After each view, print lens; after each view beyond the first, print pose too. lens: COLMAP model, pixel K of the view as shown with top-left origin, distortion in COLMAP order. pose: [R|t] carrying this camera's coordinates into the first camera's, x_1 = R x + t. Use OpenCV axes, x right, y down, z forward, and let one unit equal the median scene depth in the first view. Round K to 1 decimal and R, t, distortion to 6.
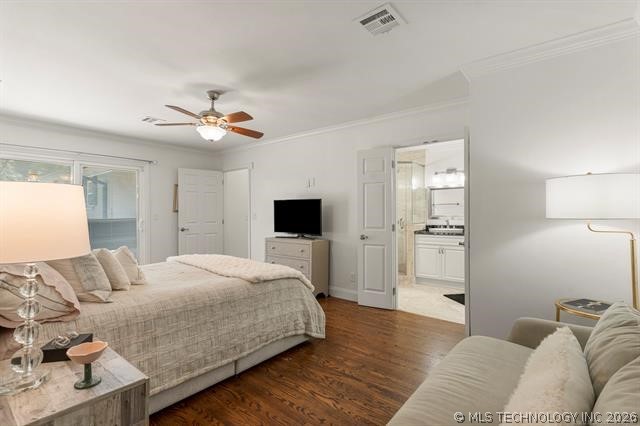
lens RADIAL K [[308.1, 0, 321.0], [0, 308.1, 211.1], [0, 0, 1]] dist [0.001004, 0.001094]
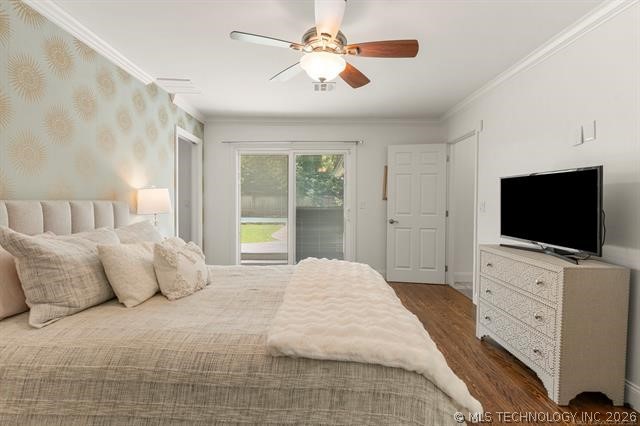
lens RADIAL K [[308.1, 0, 321.0], [0, 308.1, 211.1], [0, 0, 1]] dist [0.001004, 0.001094]
pose [[0.618503, 0.029159, -0.785241, 0.089430], [-0.003688, 0.999408, 0.034208, 0.006847], [0.785774, -0.018262, 0.618244, 0.437302]]
